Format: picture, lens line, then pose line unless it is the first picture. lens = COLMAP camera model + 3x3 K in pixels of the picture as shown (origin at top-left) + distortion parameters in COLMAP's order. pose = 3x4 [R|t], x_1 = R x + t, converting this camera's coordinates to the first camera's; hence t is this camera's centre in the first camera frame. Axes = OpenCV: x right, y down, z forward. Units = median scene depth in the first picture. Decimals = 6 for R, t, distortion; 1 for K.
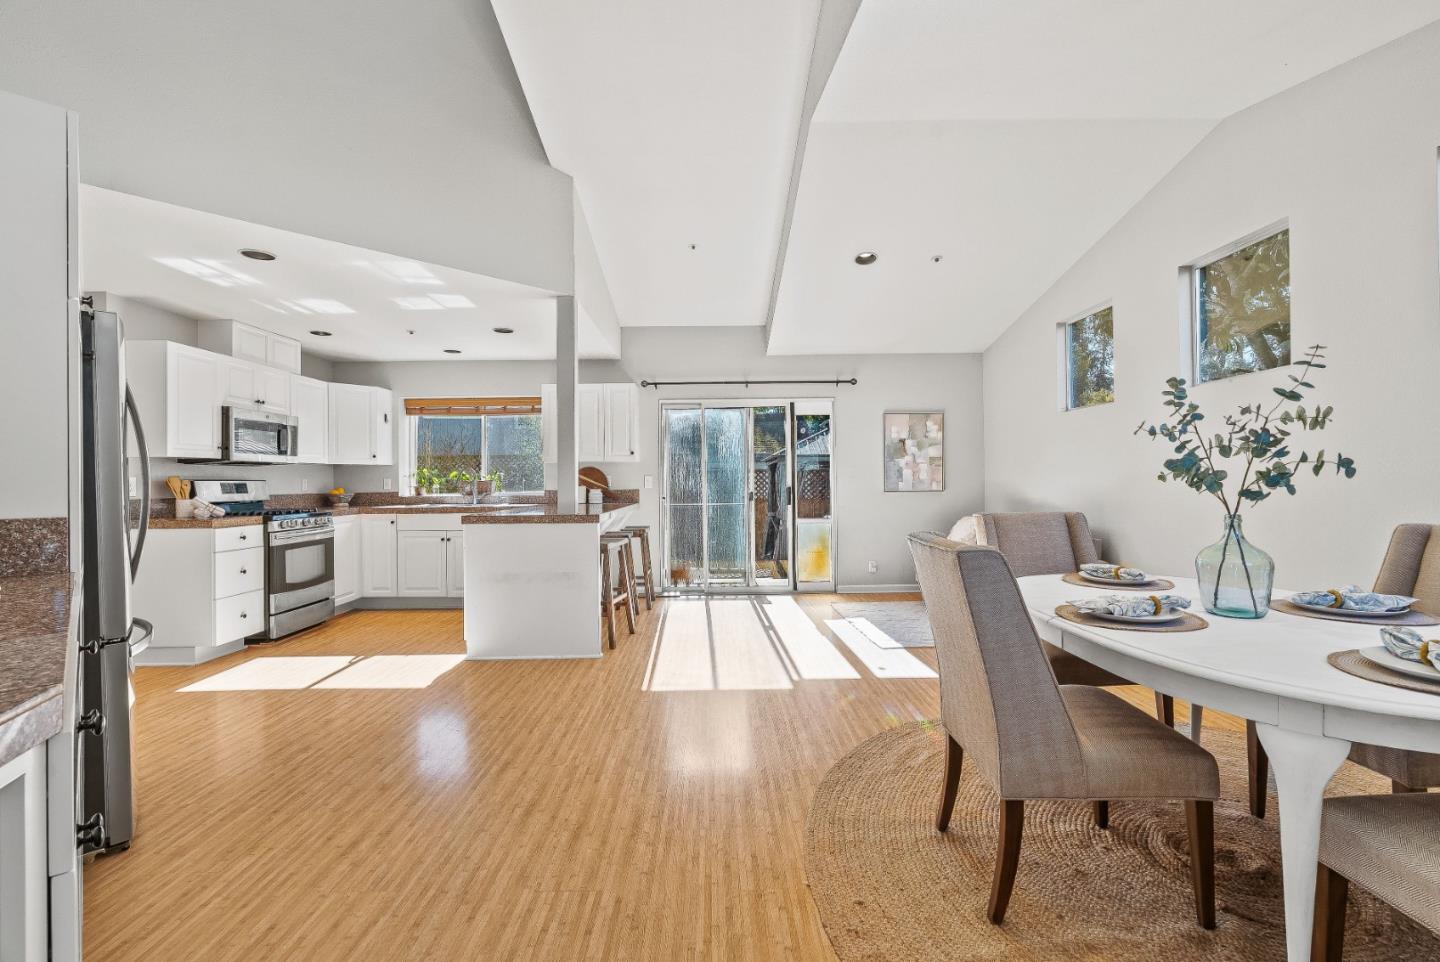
lens RADIAL K [[641.5, 0, 721.6], [0, 641.5, 478.3], [0, 0, 1]] dist [-0.010340, 0.005395]
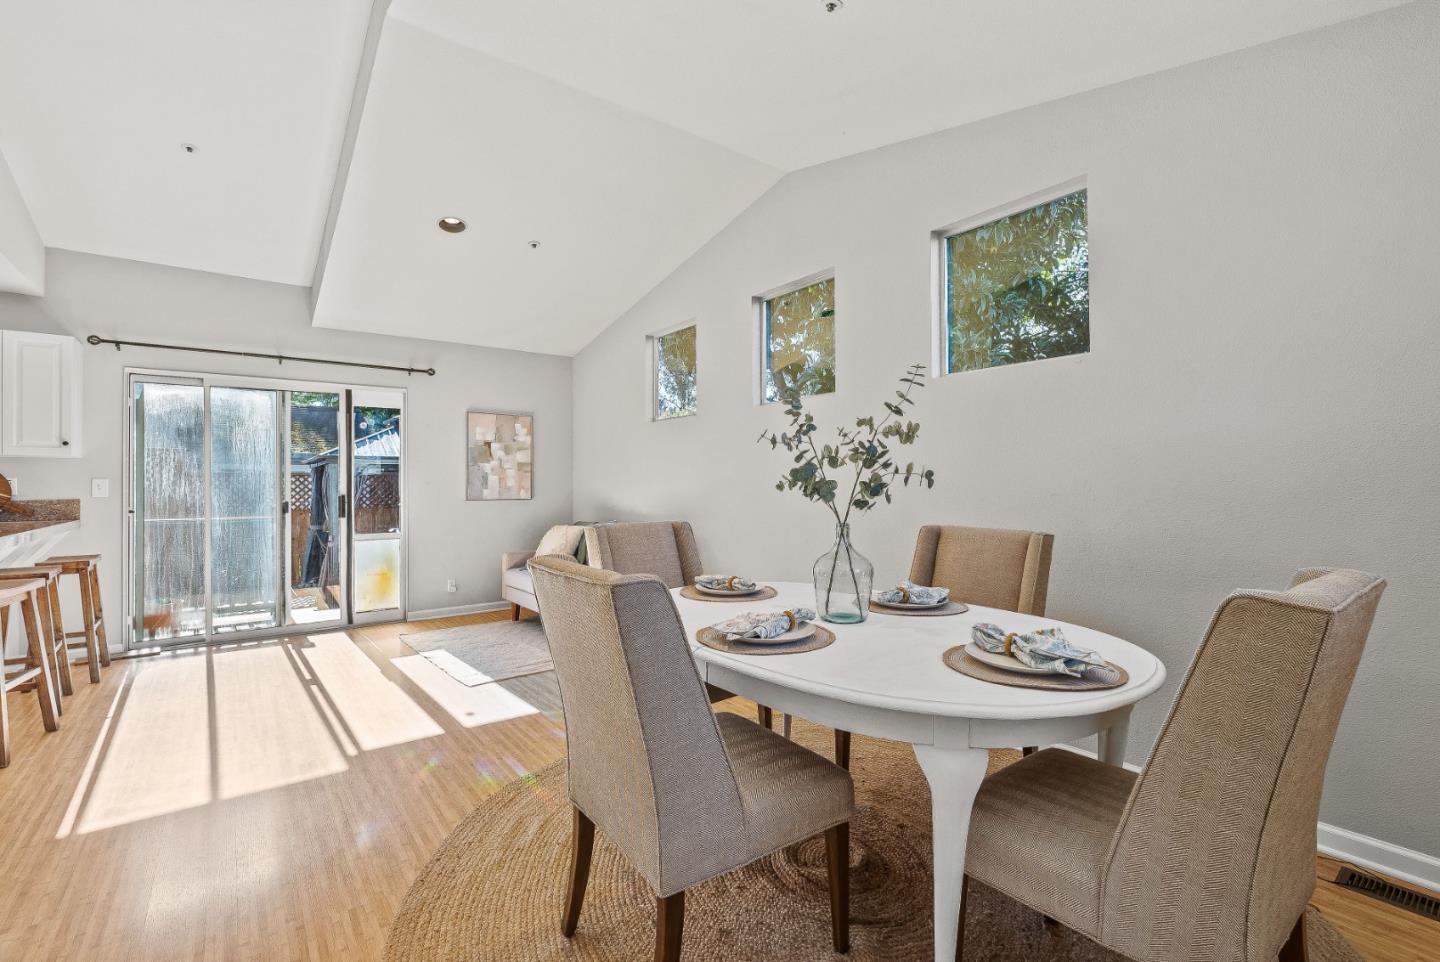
lens RADIAL K [[641.5, 0, 719.8], [0, 641.5, 479.4], [0, 0, 1]] dist [-0.010340, 0.005395]
pose [[0.801693, 0.012086, 0.597614, 0.007909], [-0.006851, 0.999916, -0.011032, -0.000497], [-0.597697, 0.004750, 0.801708, 0.117431]]
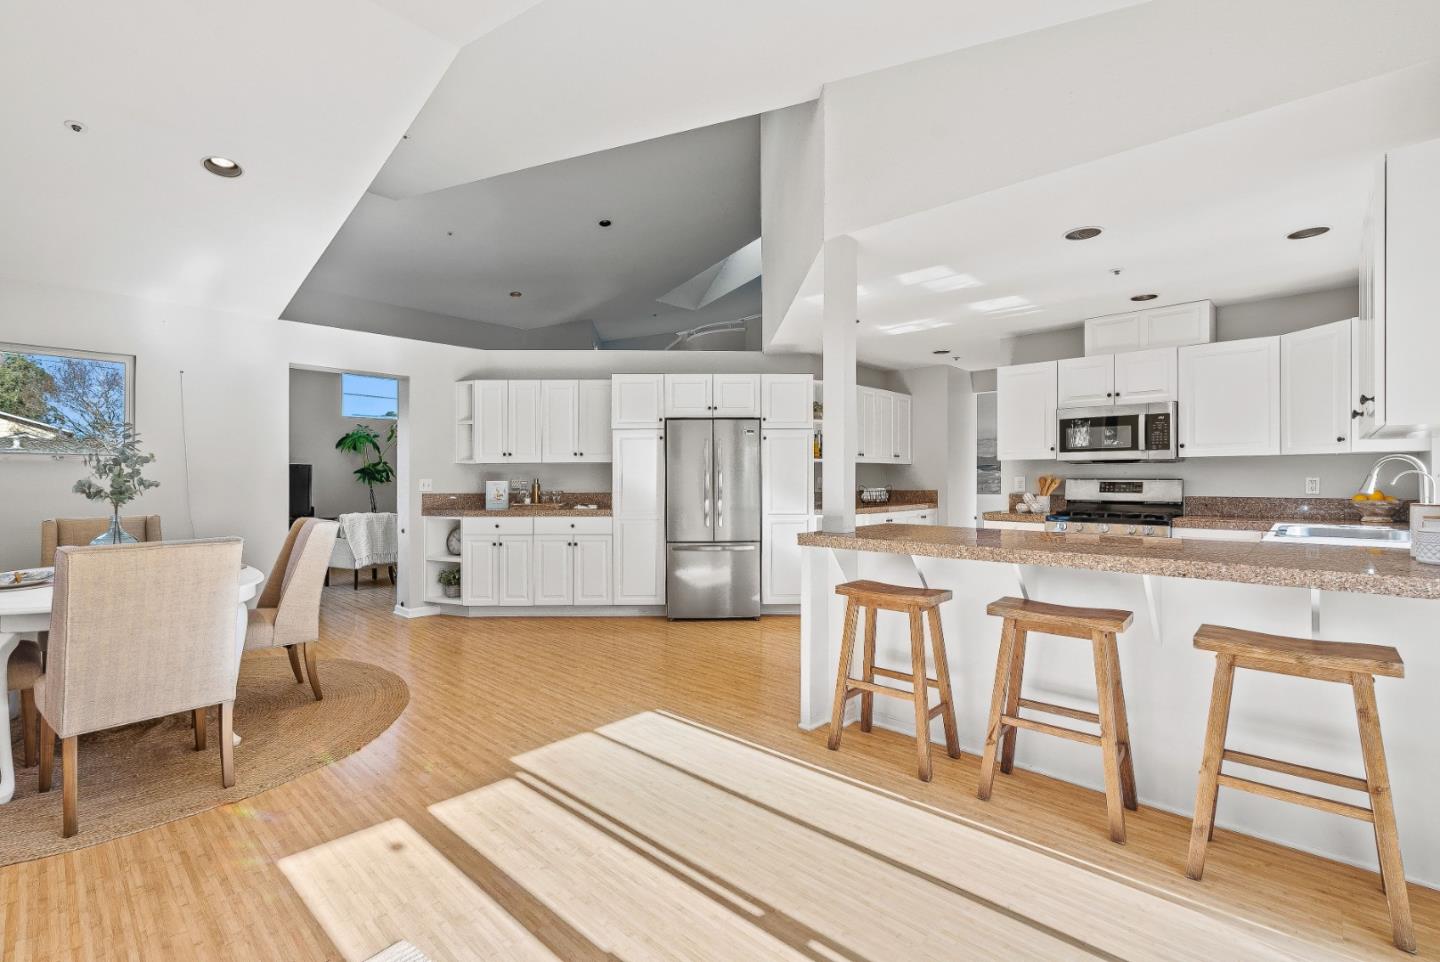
lens RADIAL K [[641.5, 0, 717.7], [0, 641.5, 476.3], [0, 0, 1]] dist [-0.010340, 0.005395]
pose [[-0.693613, 0.008835, -0.720293, 0.373981], [0.011783, 0.999930, 0.000919, -0.009777], [0.720251, -0.007850, -0.693669, 1.329344]]
